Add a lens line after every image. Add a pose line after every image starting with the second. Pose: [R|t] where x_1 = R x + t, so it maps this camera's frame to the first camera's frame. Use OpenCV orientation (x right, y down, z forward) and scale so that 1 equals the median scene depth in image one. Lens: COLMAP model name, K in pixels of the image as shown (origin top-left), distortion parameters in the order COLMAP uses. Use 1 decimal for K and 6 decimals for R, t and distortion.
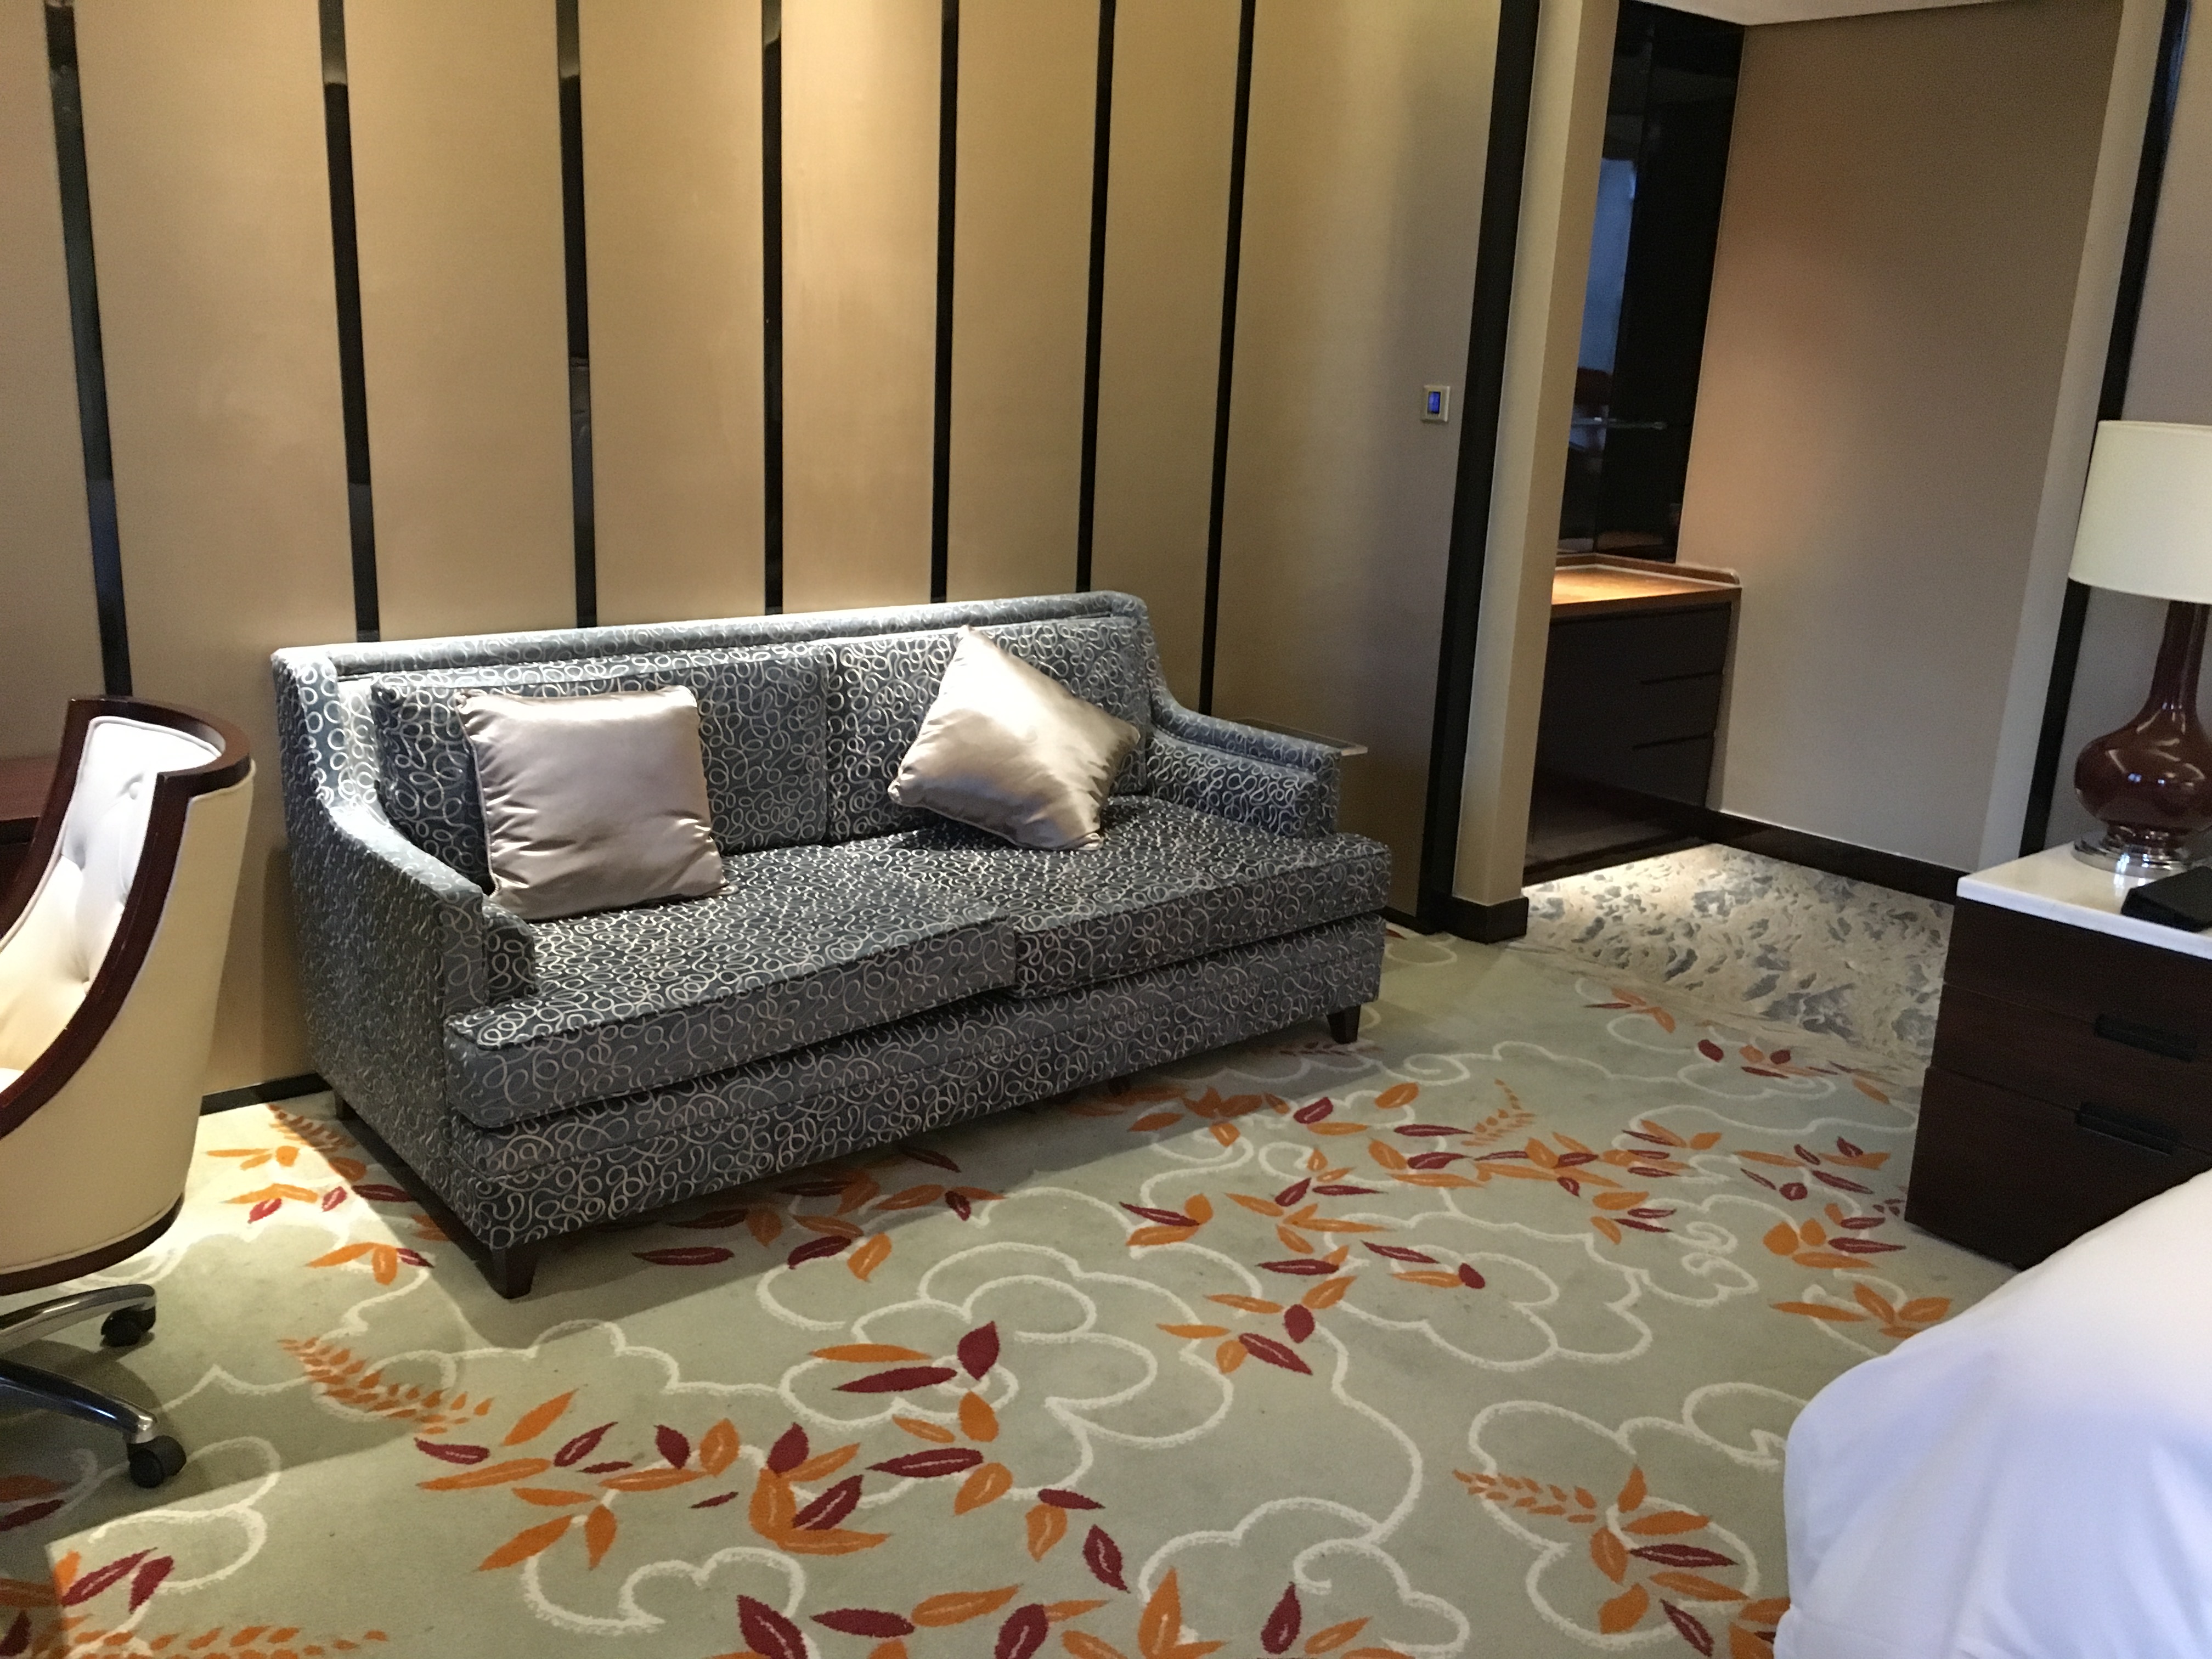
lens RADIAL K [[1866.8, 0, 1104.4], [0, 1866.8, 829.8], [0, 0, 1]] dist [-0.004965, -0.007545]
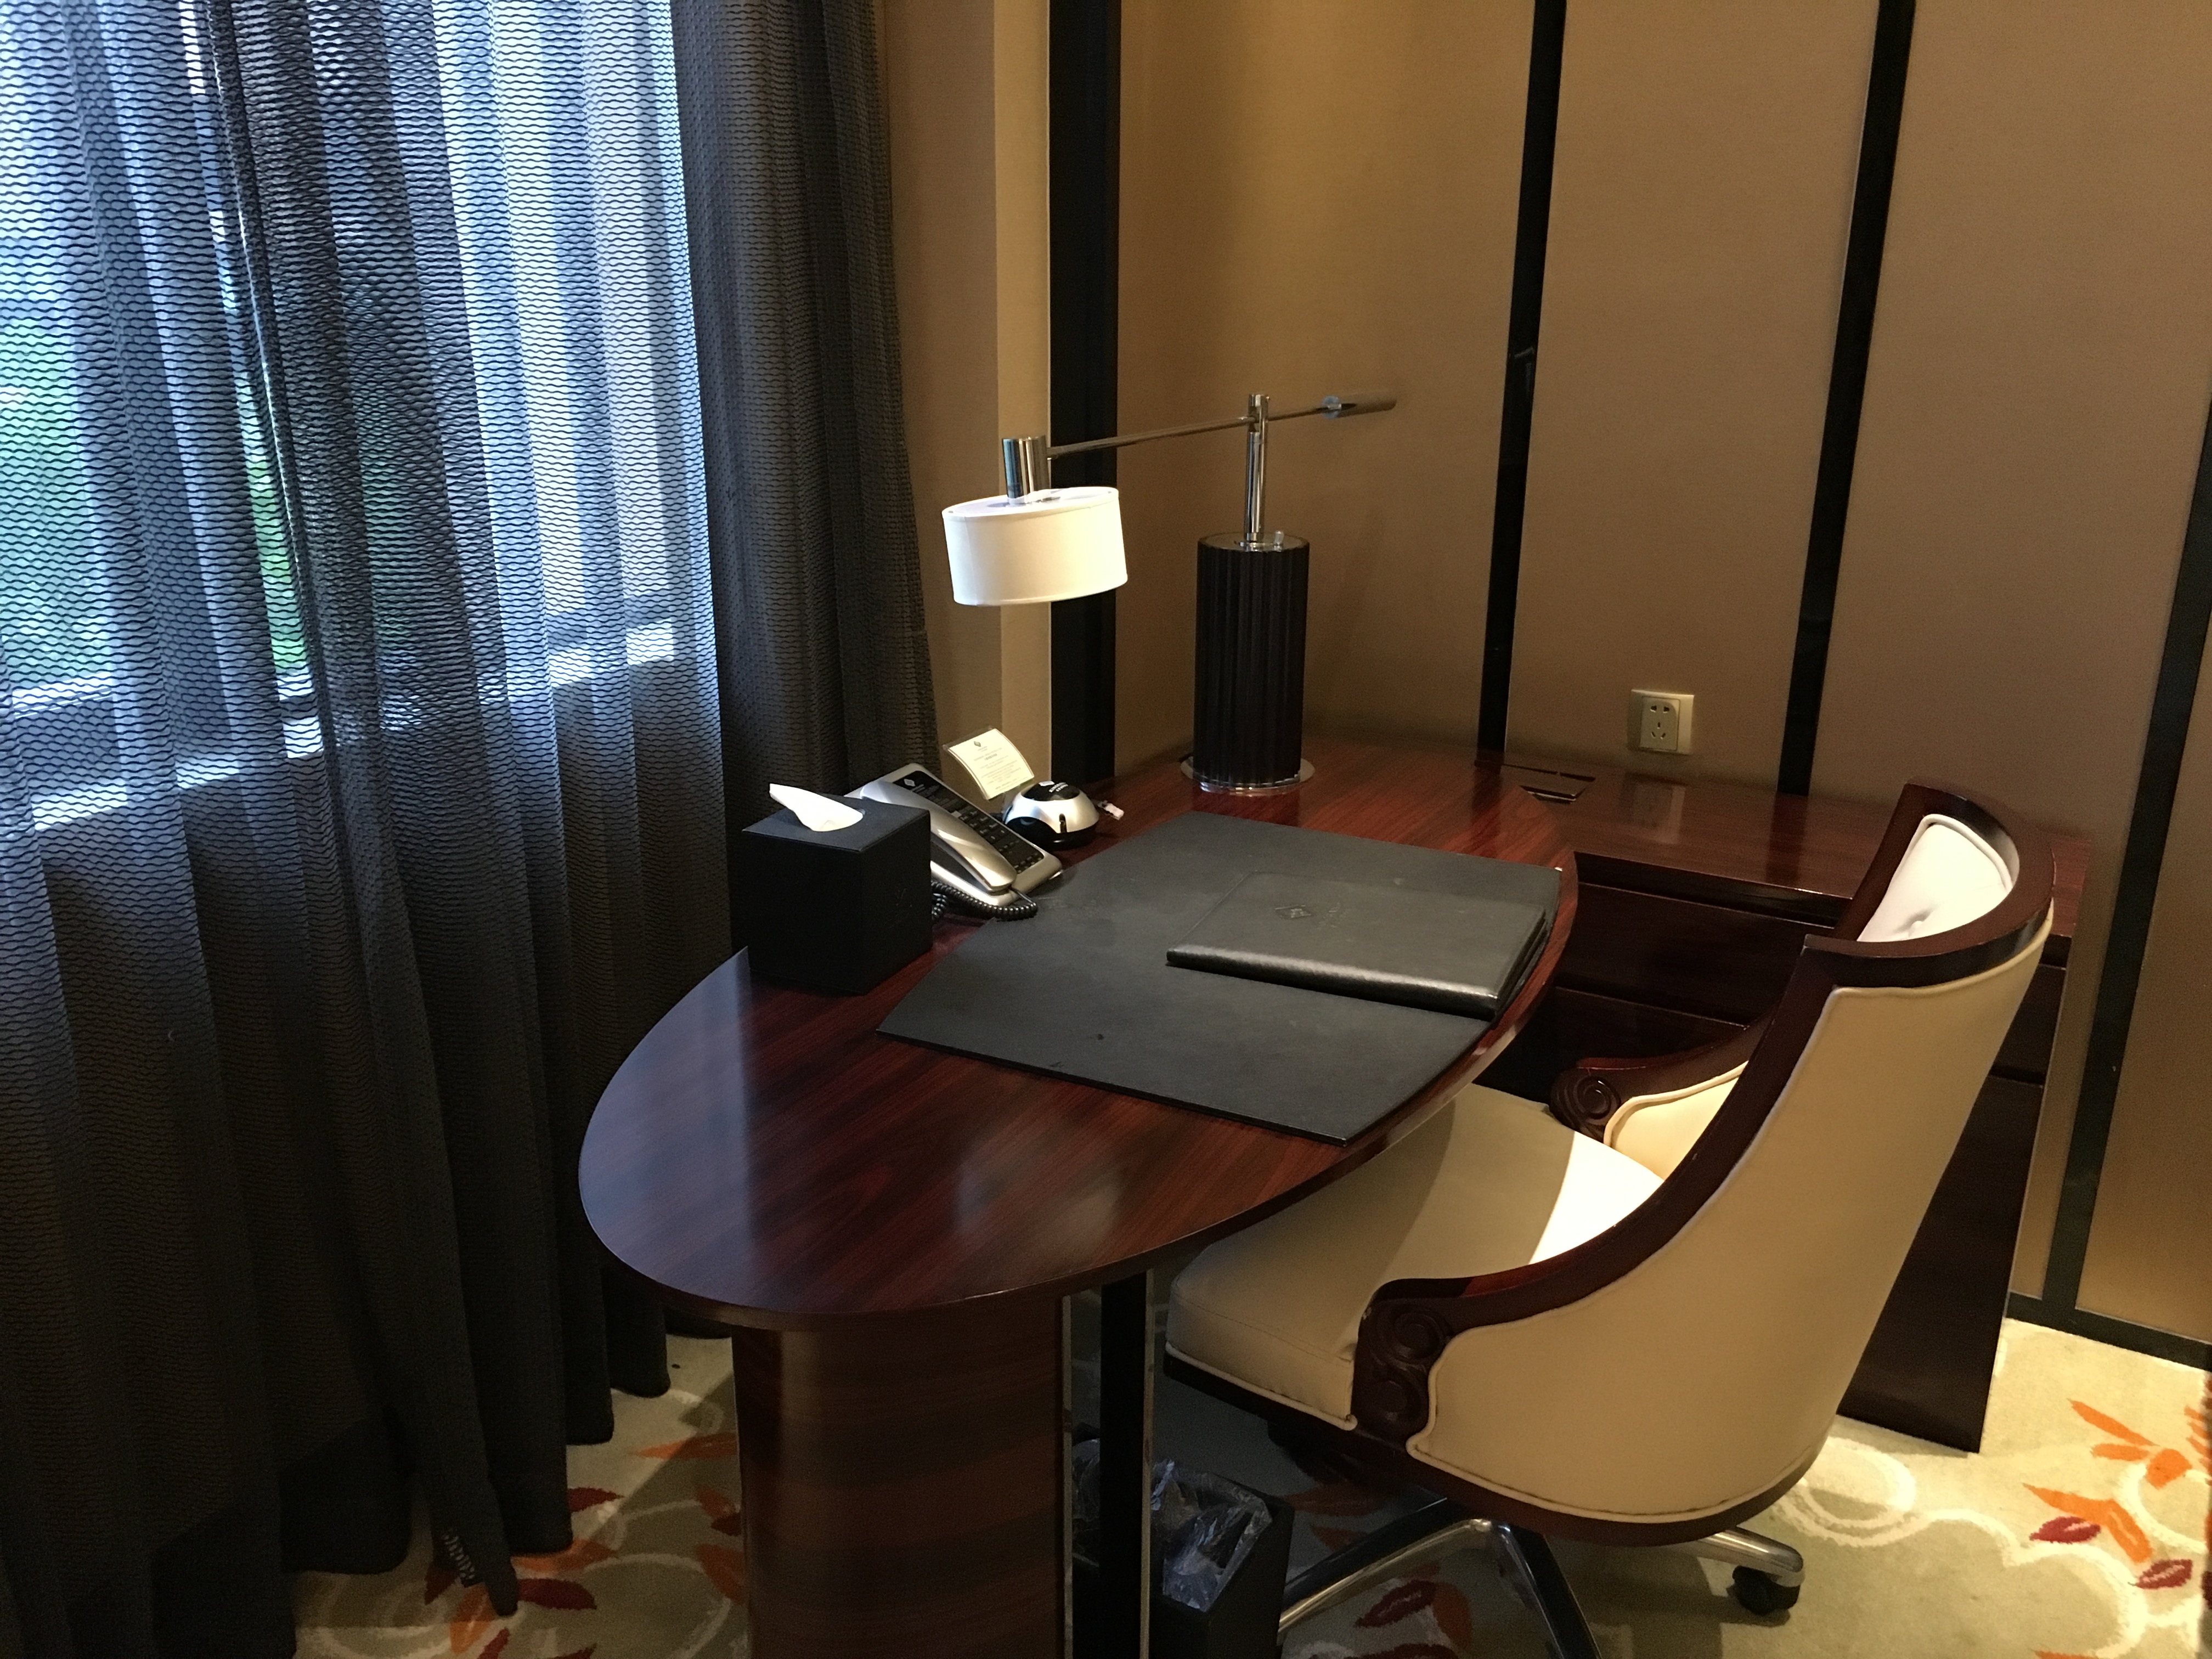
lens RADIAL K [[1866.8, 0, 1105.0], [0, 1866.8, 831.3], [0, 0, 1]] dist [-0.004965, -0.007545]
pose [[0.323440, 0.254466, -0.911391, 0.000622], [-0.227363, 0.955845, 0.186190, -0.093321], [0.918528, 0.146995, 0.367015, 0.373151]]
